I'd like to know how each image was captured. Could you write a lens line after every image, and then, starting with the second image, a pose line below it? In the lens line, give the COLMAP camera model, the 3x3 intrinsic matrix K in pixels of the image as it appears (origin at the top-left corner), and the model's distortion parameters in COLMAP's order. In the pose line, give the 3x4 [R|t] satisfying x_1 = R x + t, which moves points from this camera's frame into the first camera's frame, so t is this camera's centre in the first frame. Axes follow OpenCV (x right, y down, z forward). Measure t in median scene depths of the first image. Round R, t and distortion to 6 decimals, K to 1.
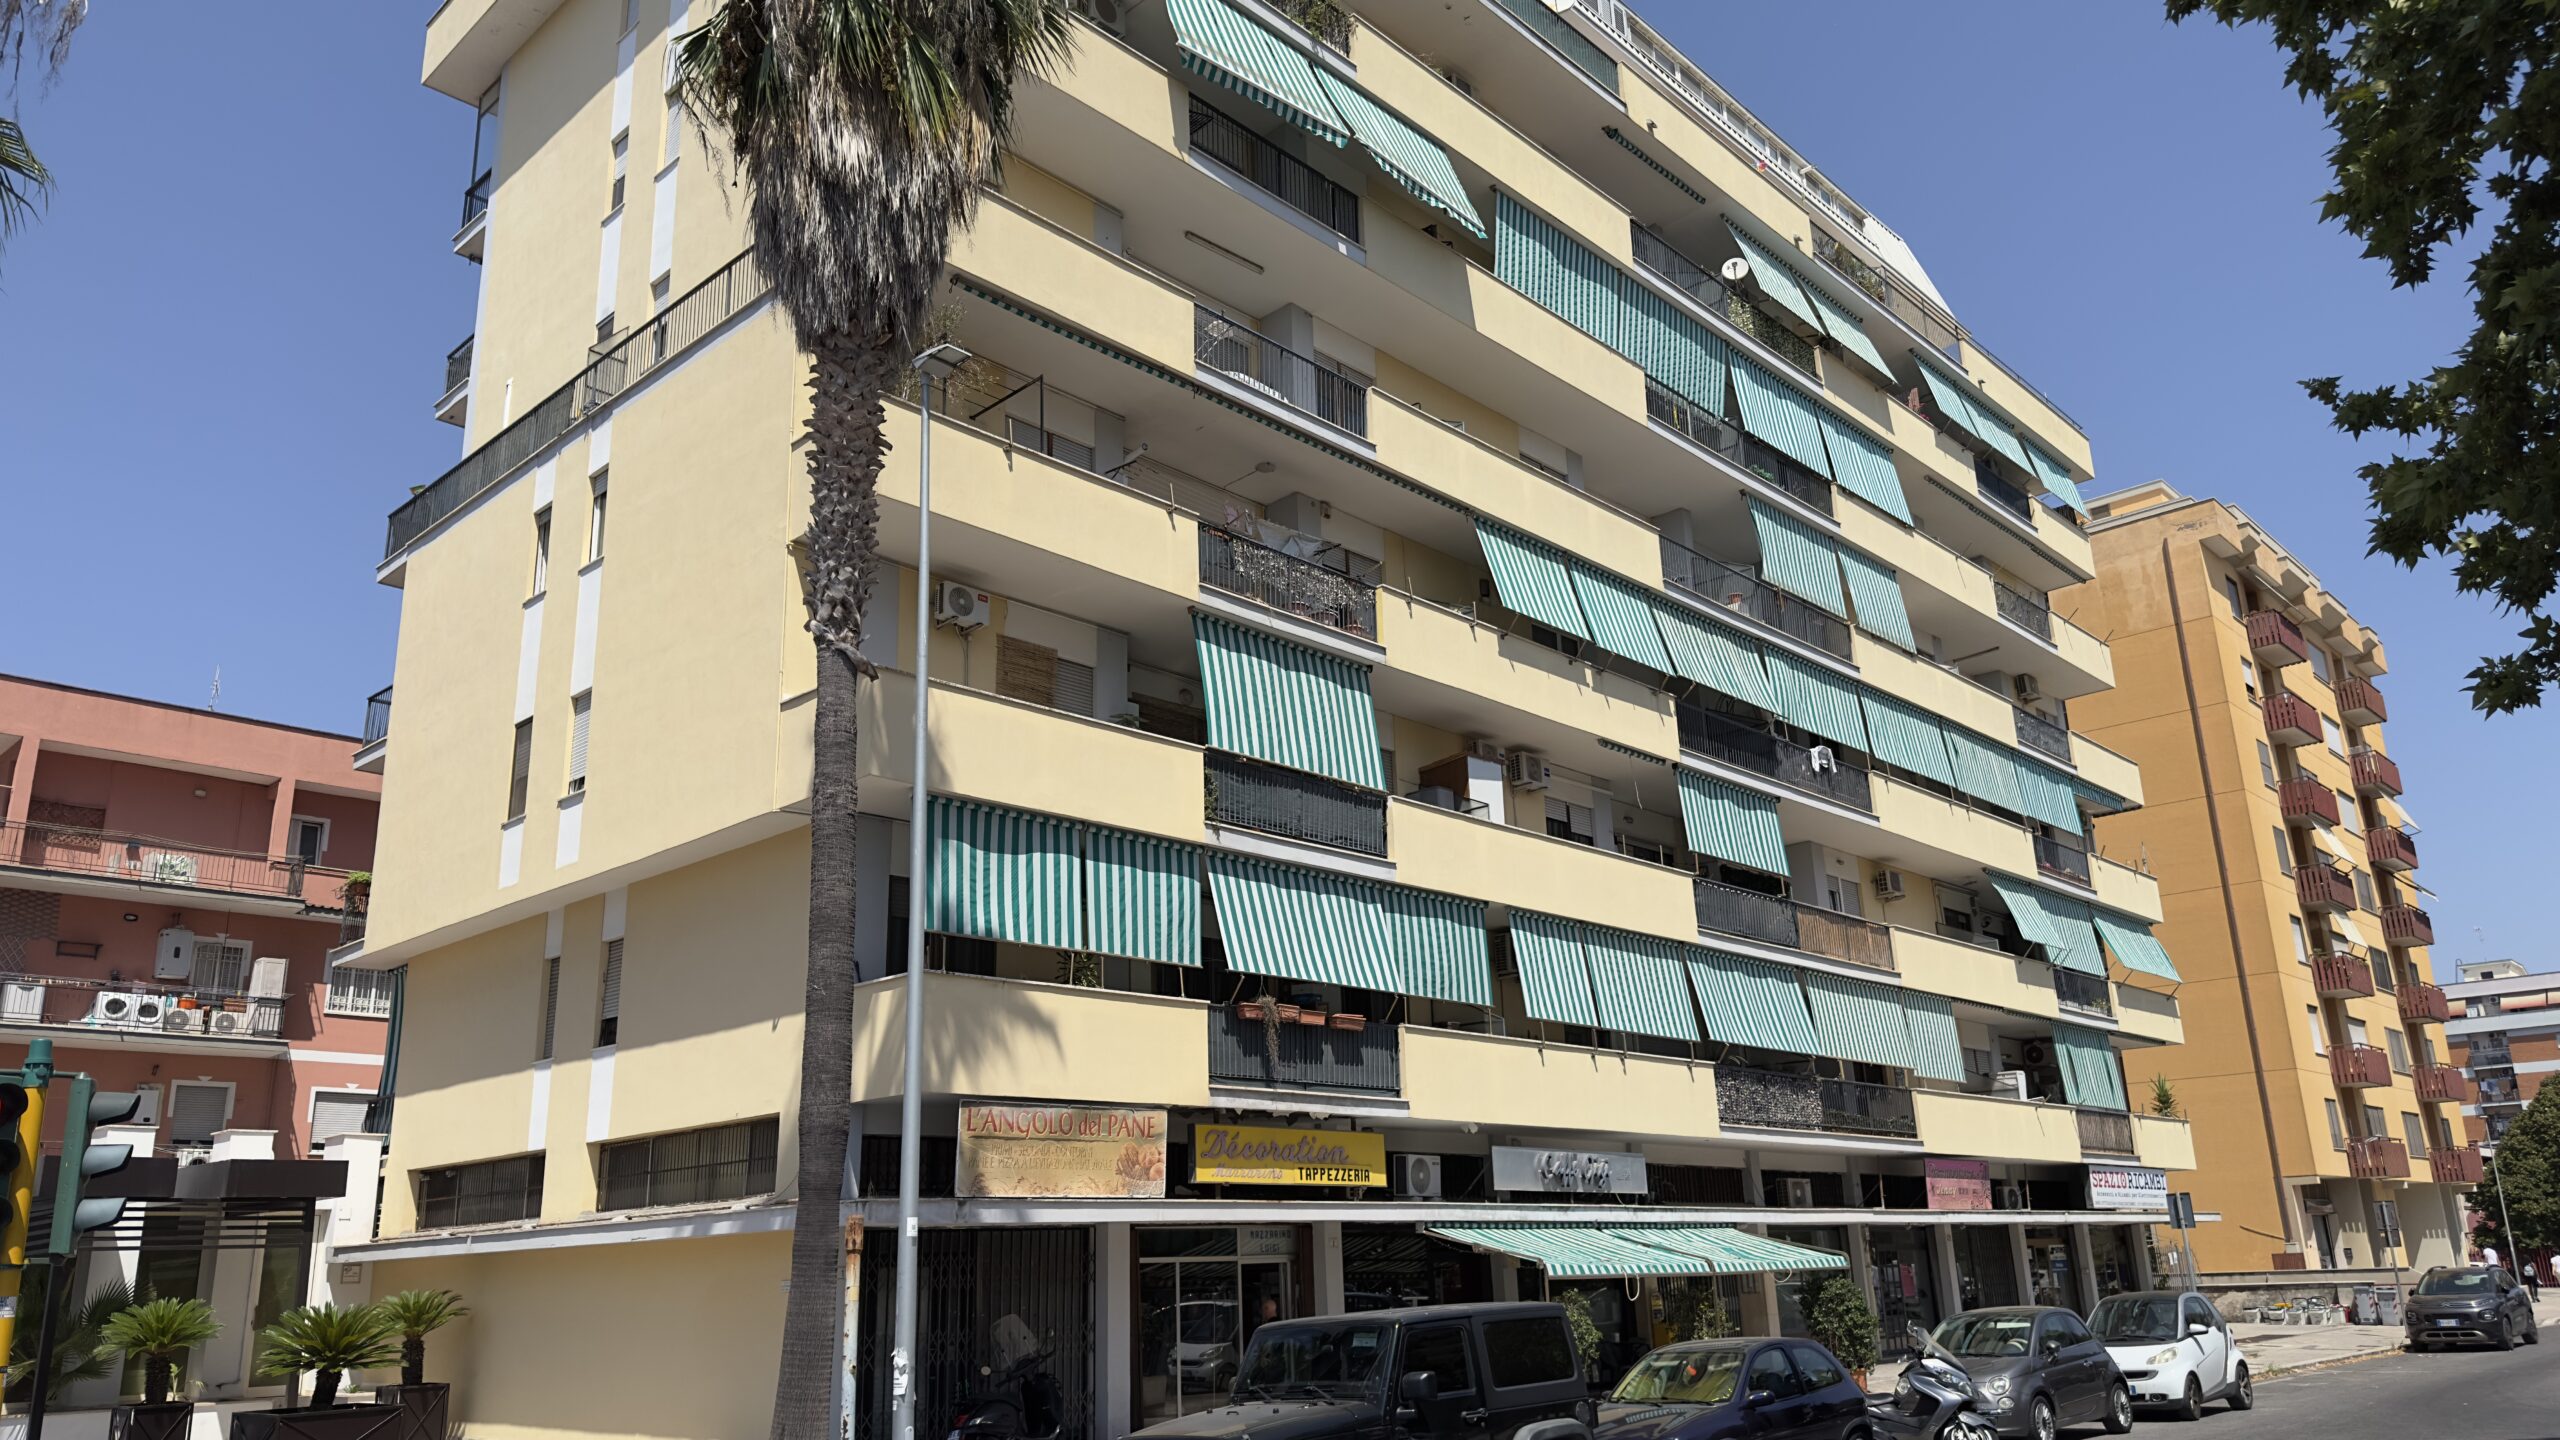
lens RADIAL K [[1777.9, 0, 1328.9], [0, 1777.9, 738.2], [0, 0, 1]] dist [0.106700, -0.180876]
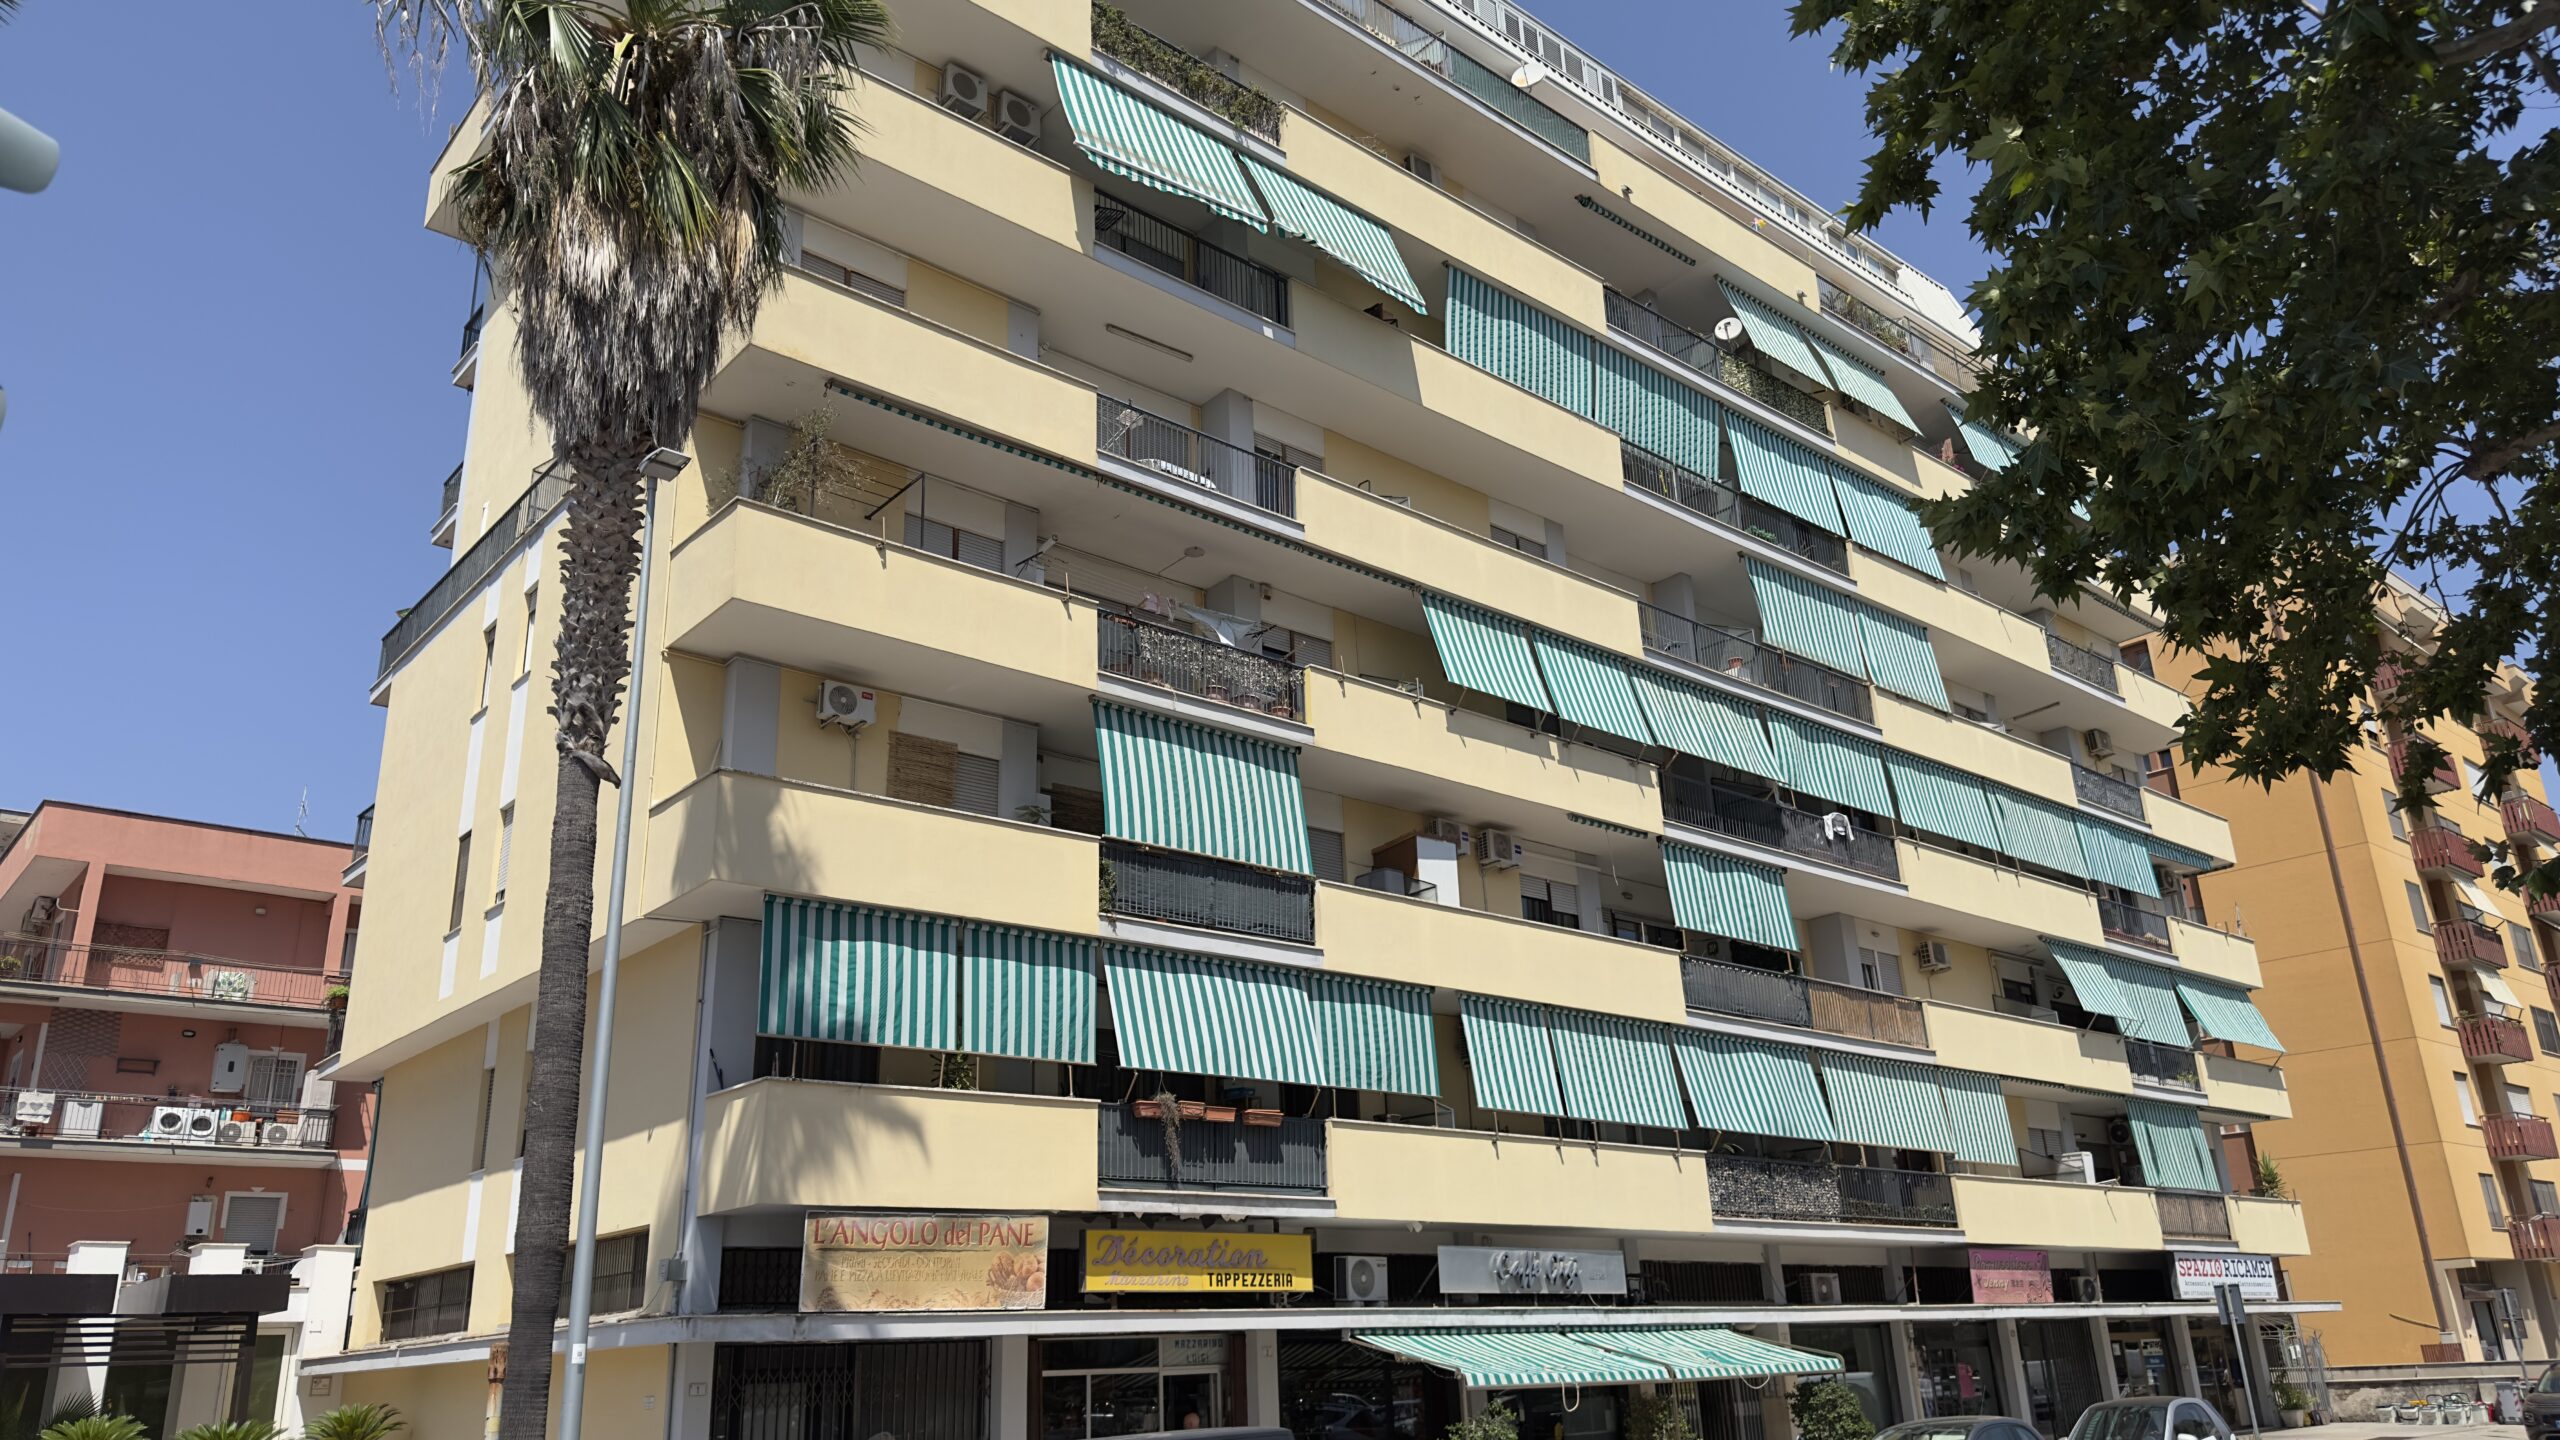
lens RADIAL K [[1780.9, 0, 1324.1], [0, 1780.9, 711.0], [0, 0, 1]] dist [0.071576, -0.100571]
pose [[0.995094, -0.038724, -0.091045, 0.117694], [0.033178, 0.997546, -0.061659, 0.000034], [0.093210, 0.058336, 0.993936, 0.024011]]
